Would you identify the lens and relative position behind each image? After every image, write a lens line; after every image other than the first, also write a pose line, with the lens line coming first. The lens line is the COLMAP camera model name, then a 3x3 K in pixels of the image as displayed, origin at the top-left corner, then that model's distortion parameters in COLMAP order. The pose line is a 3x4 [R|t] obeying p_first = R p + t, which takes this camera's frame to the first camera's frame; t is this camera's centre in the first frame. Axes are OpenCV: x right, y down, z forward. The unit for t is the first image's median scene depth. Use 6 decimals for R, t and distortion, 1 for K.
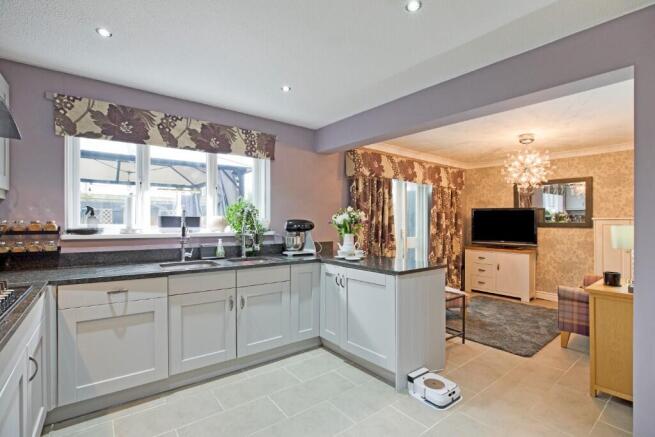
lens RADIAL K [[307.3, 0, 327.7], [0, 307.3, 224.0], [0, 0, 1]] dist [-0.025980, 0.003891]
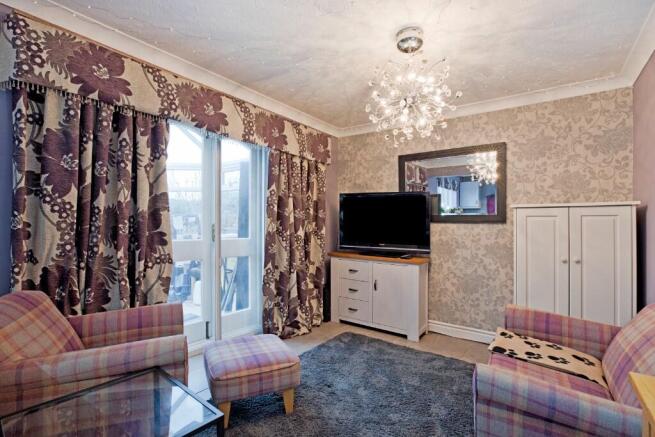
lens RADIAL K [[307.3, 0, 322.8], [0, 307.3, 218.8], [0, 0, 1]] dist [-0.025980, 0.003891]
pose [[0.966590, 0.013669, 0.255964, 0.314865], [-0.007249, 0.999635, -0.026006, 0.022371], [-0.256227, 0.023282, 0.966336, 0.445926]]
